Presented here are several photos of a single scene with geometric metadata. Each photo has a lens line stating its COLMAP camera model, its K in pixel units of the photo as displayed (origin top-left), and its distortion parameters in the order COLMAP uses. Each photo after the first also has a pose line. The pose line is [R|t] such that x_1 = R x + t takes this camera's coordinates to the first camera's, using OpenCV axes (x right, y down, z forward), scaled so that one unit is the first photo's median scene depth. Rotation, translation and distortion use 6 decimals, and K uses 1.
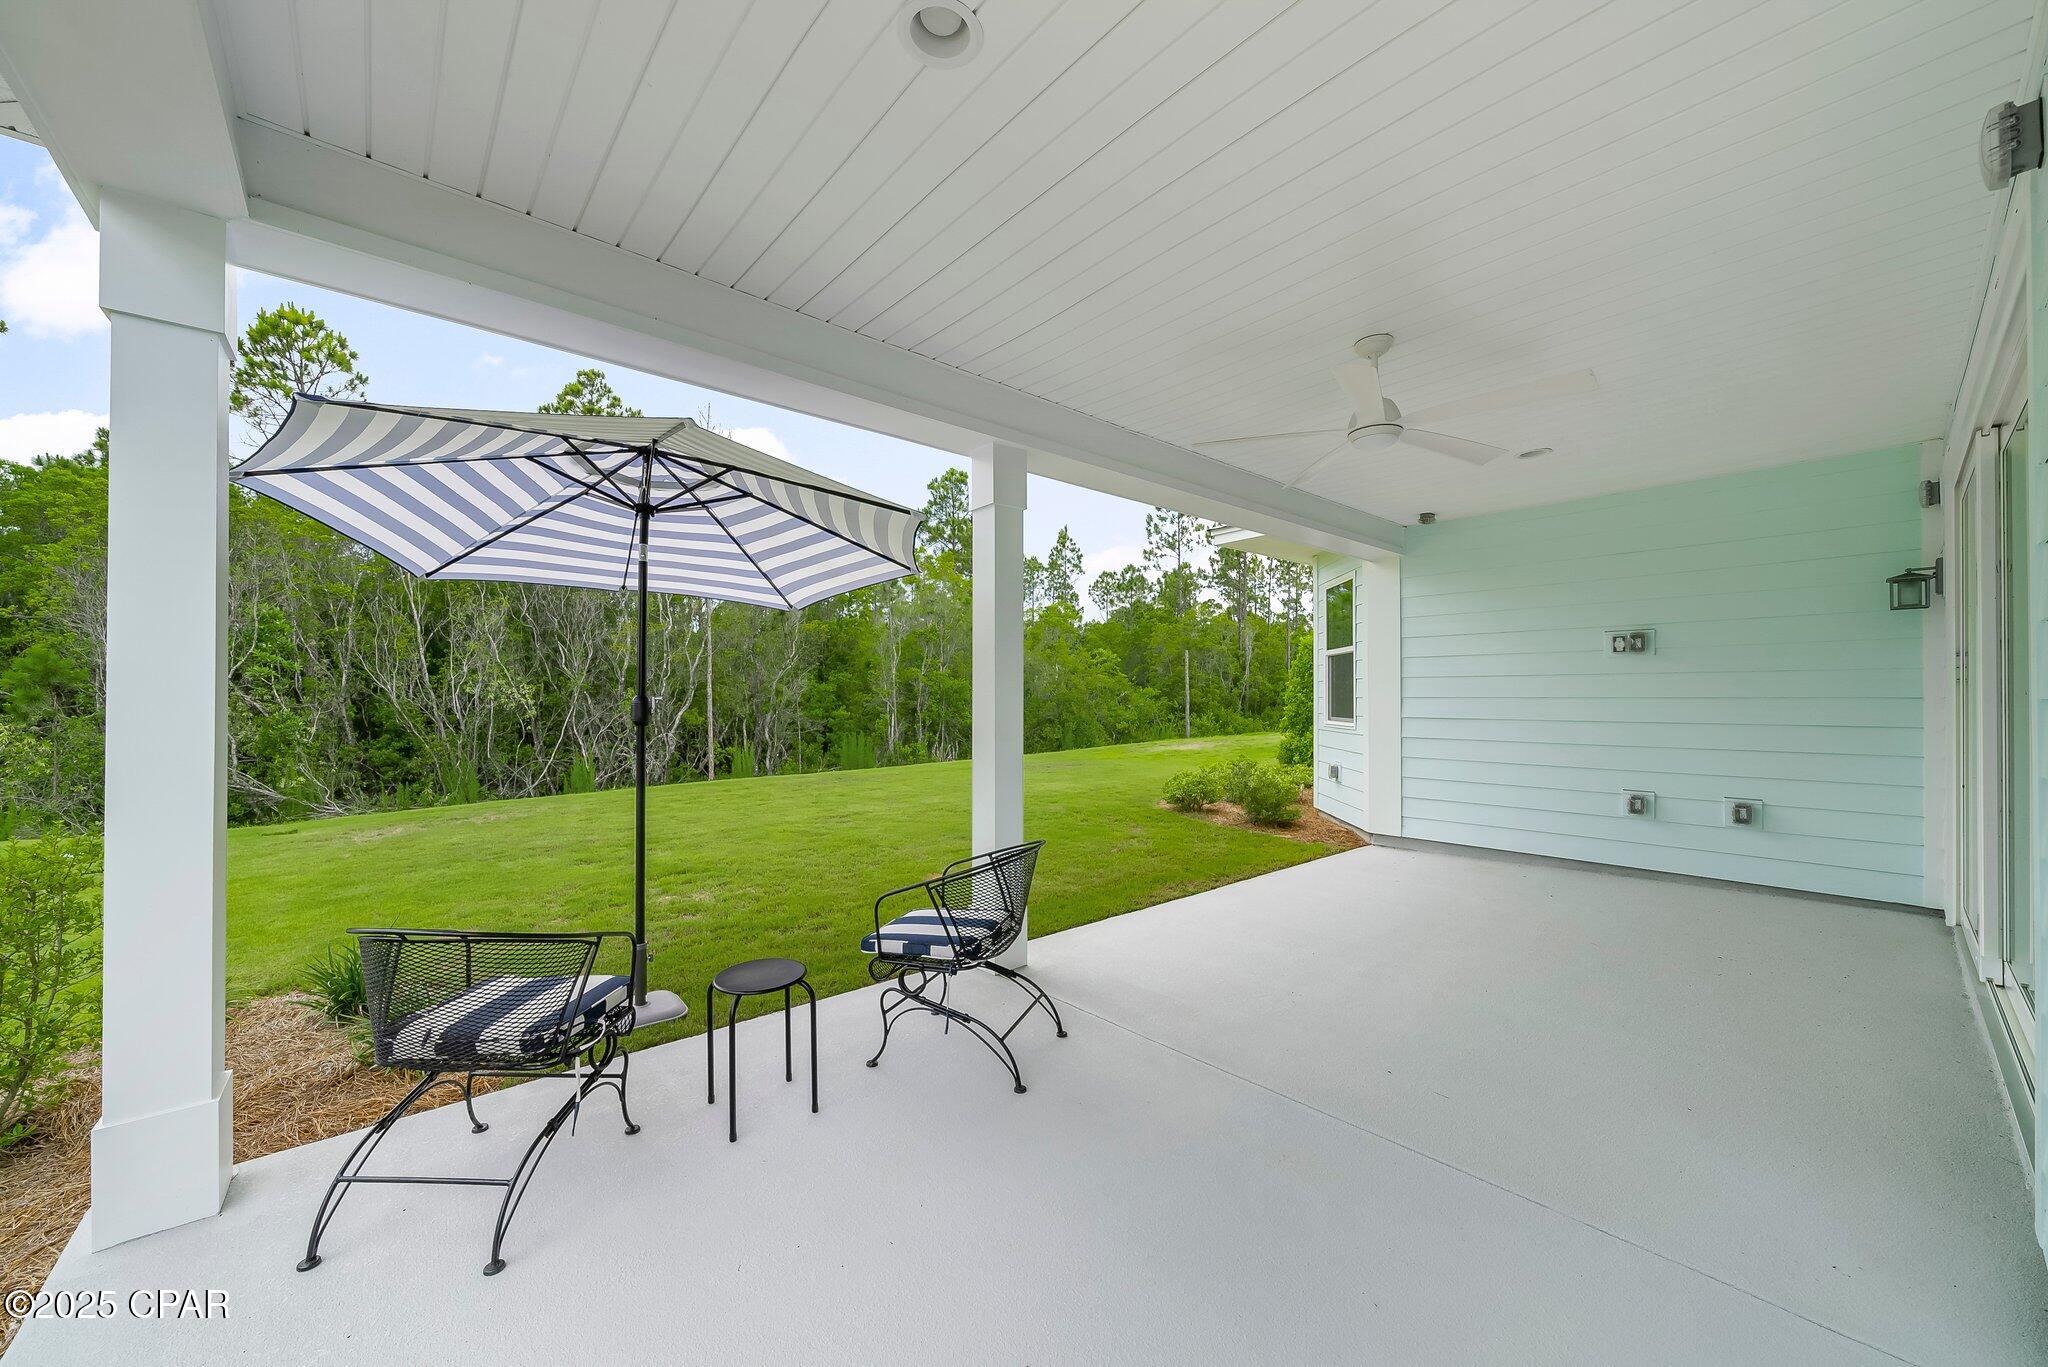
lens RADIAL K [[749.3, 0, 1022.2], [0, 749.3, 693.0], [0, 0, 1]] dist [-0.002225, 0.000265]
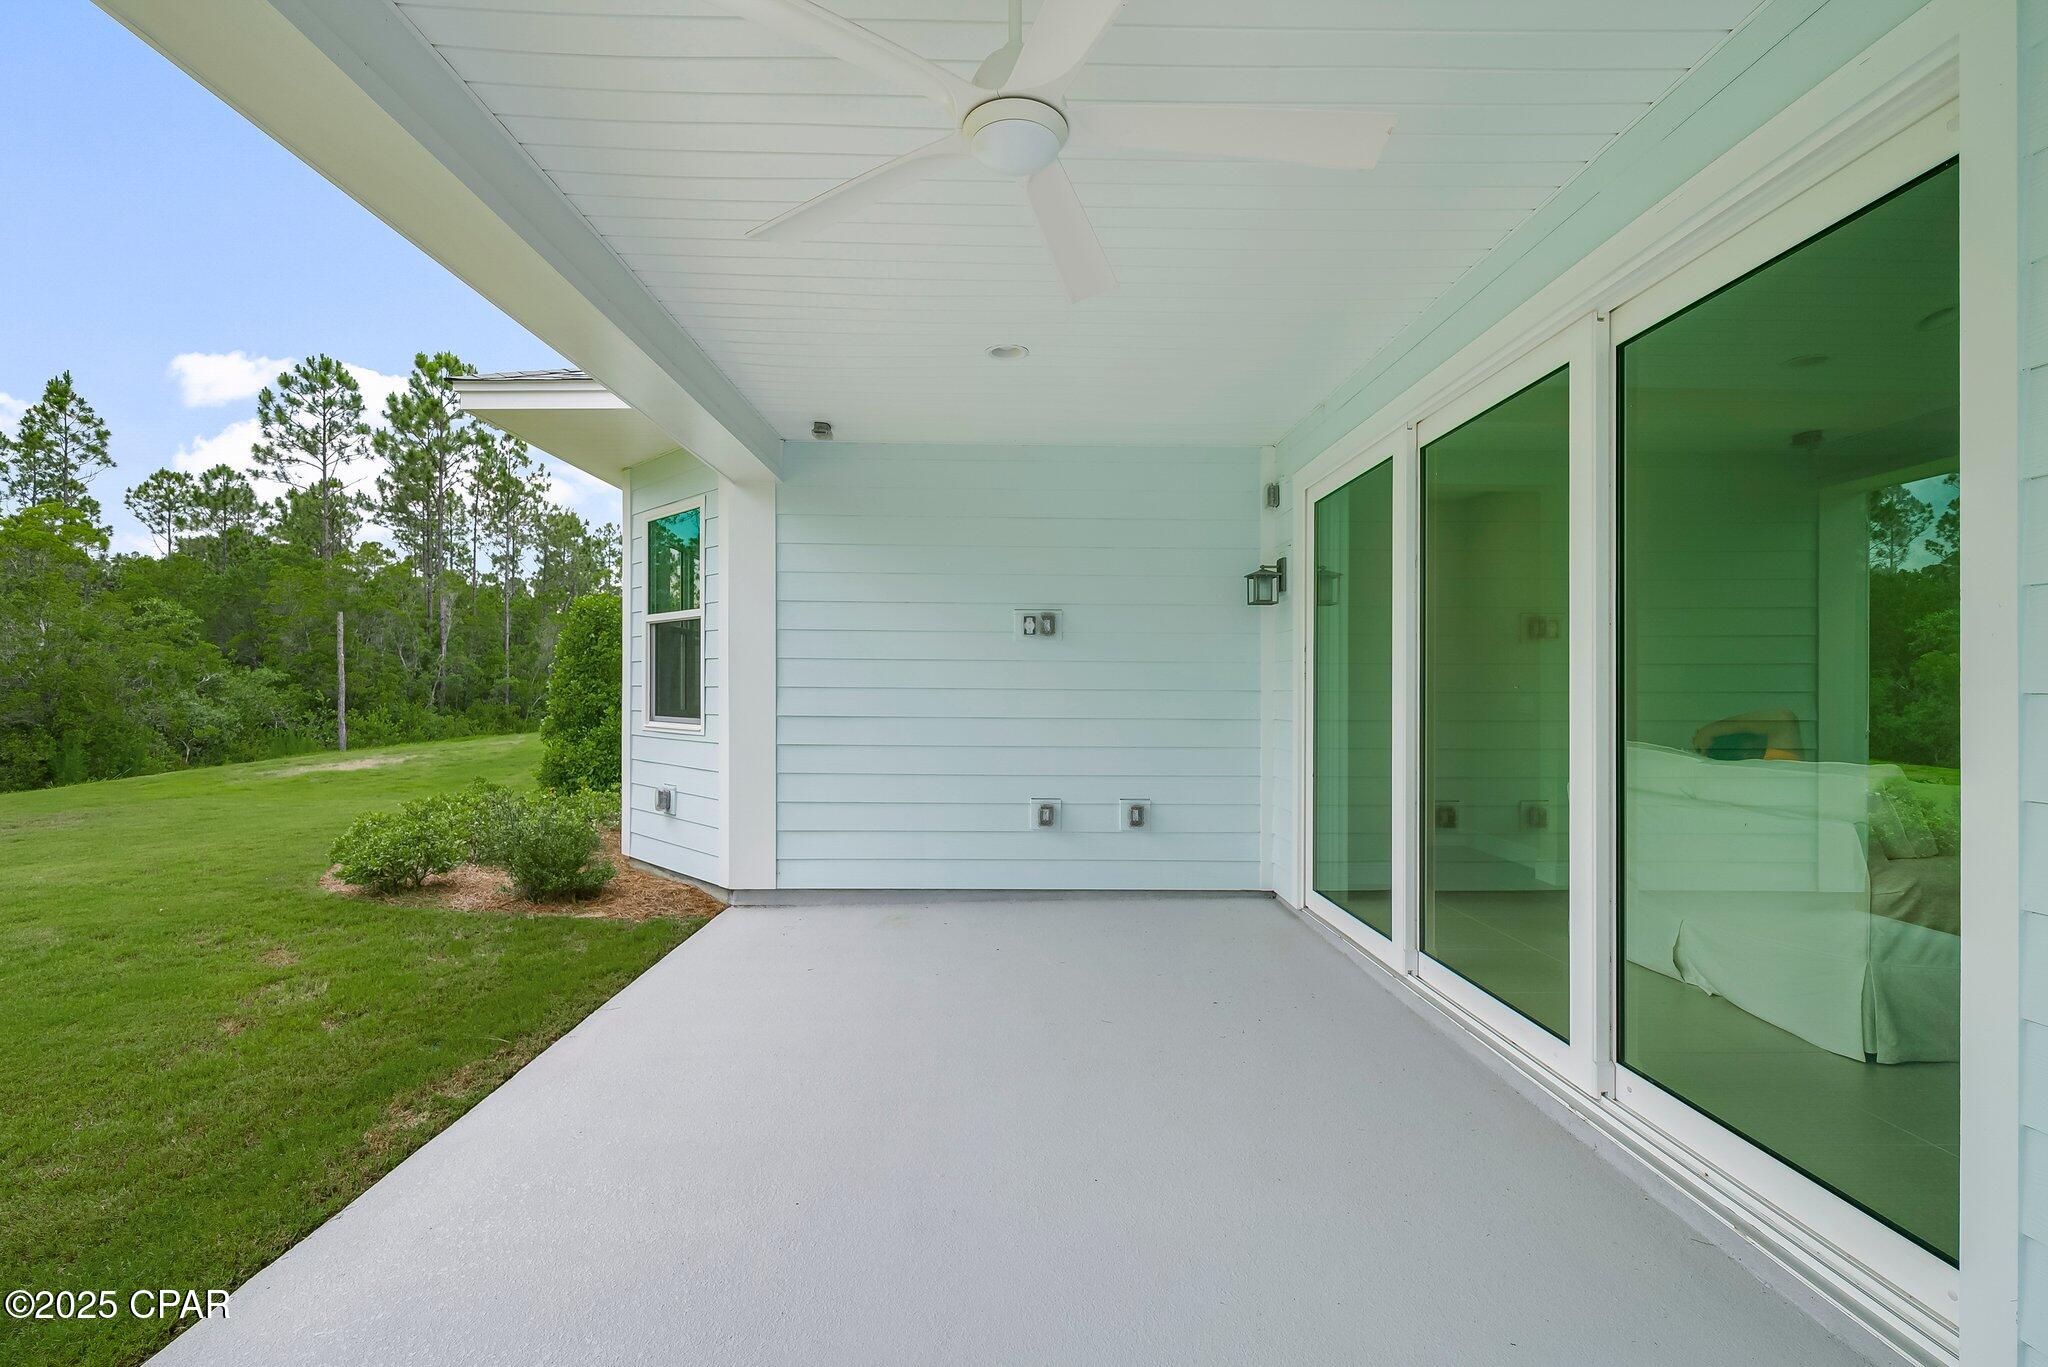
lens RADIAL K [[892.9, 0, 1013.9], [0, 892.9, 688.6], [0, 0, 1]] dist [0.001699, 0.000200]
pose [[0.642519, 0.005290, 0.766252, 0.002946], [-0.010989, 0.999937, 0.002311, 0.000542], [-0.766191, -0.009906, 0.642536, 0.057973]]
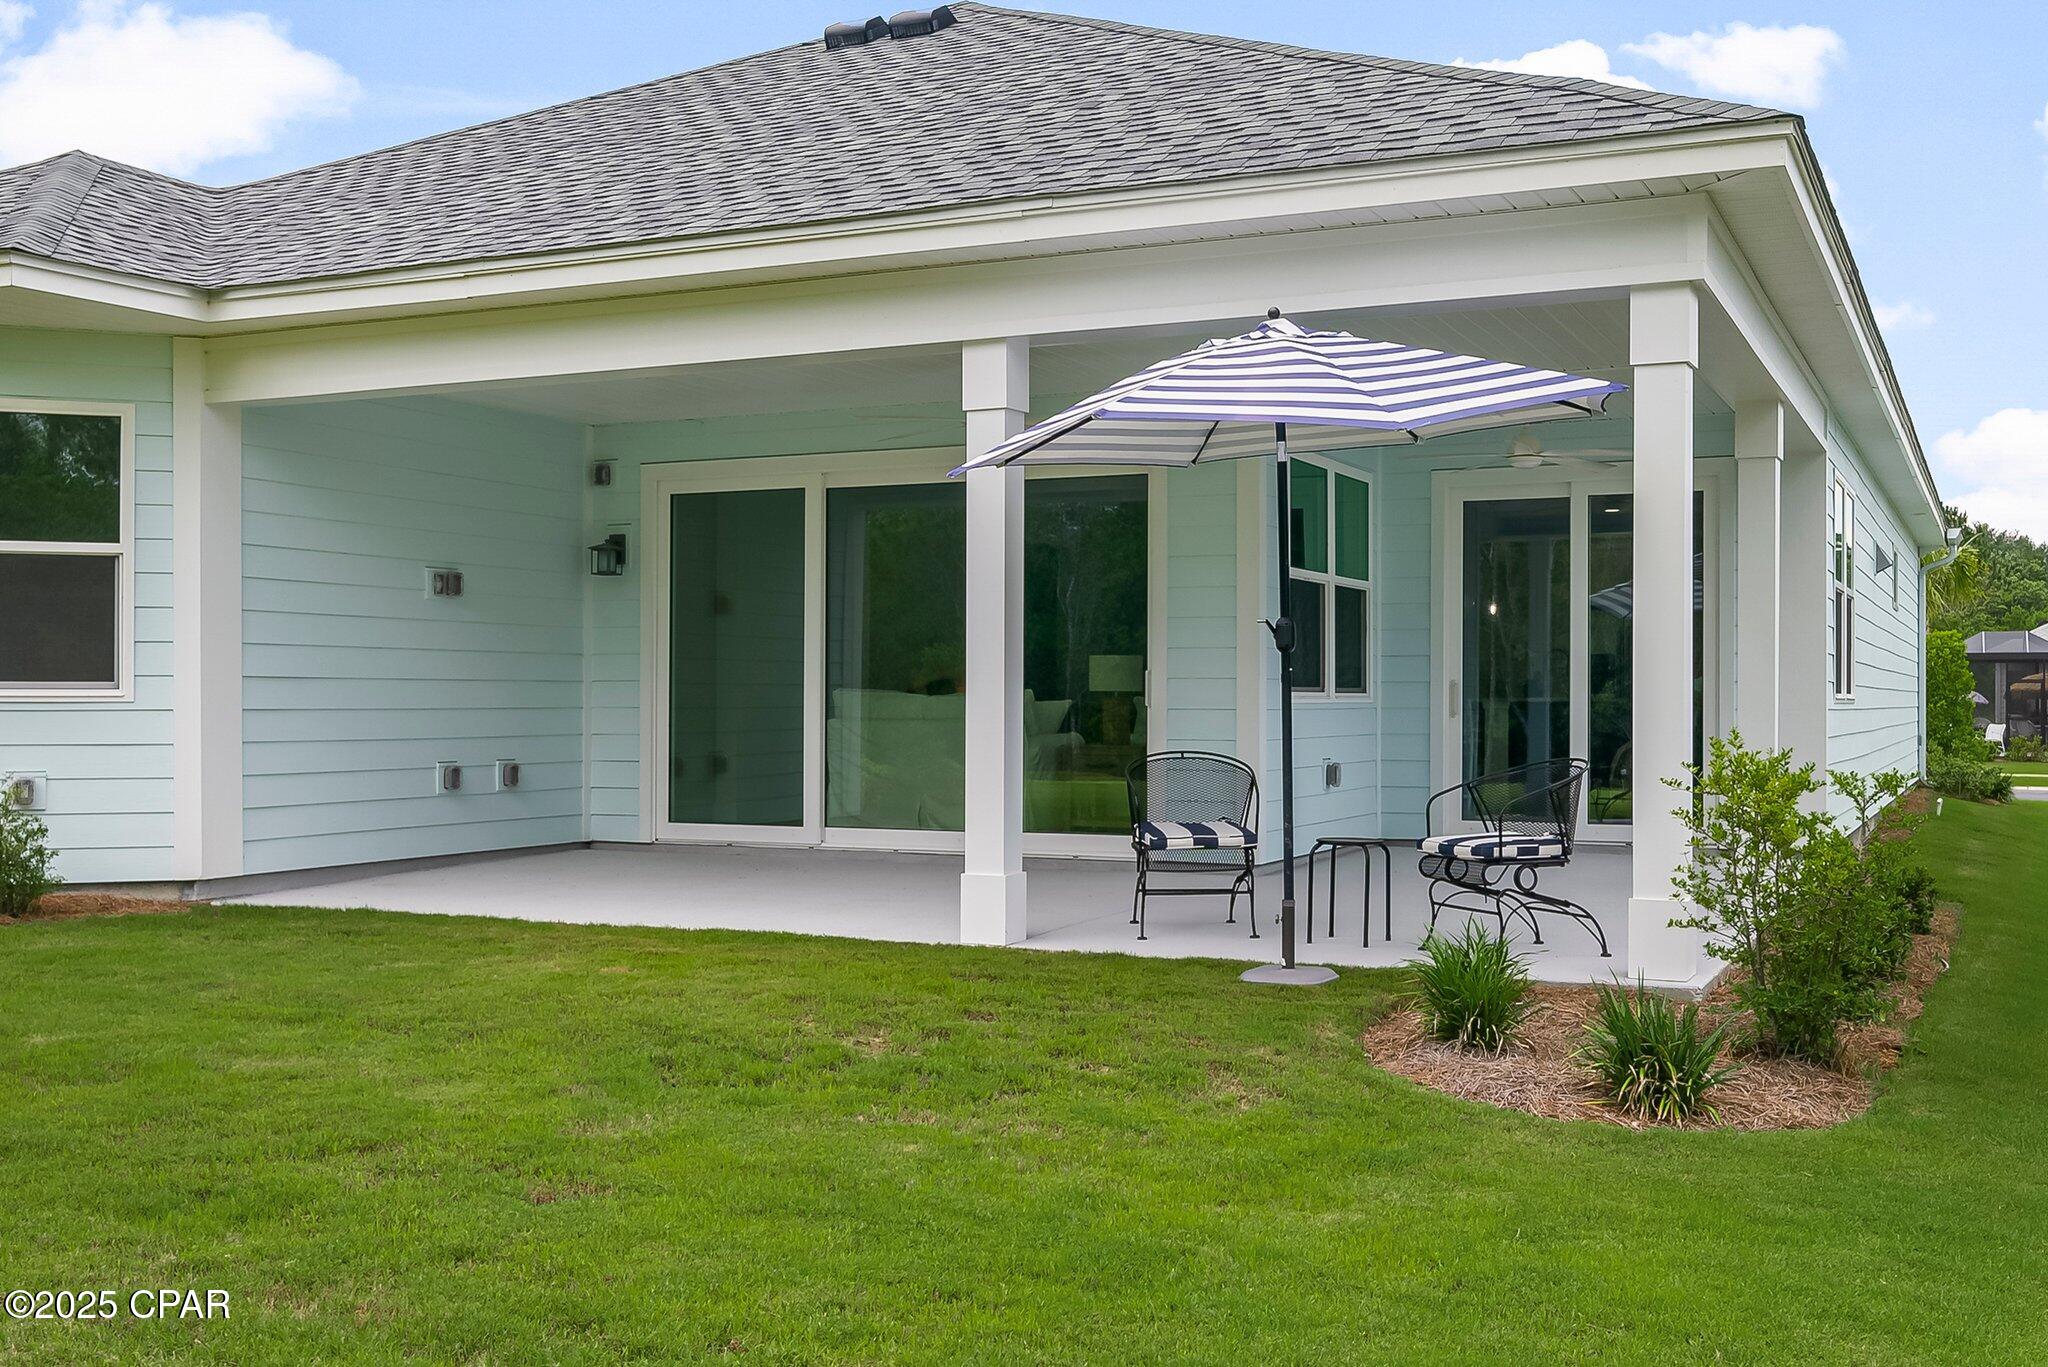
lens RADIAL K [[2101.1, 0, 1024.0], [0, 2101.1, 683.5], [0, 0, 1]] dist [0.001675, 0.000118]
pose [[-0.405608, -0.001959, 0.914045, -0.244785], [-0.010008, 0.999947, -0.002298, 0.006537], [-0.913992, -0.010080, -0.405606, 0.211659]]
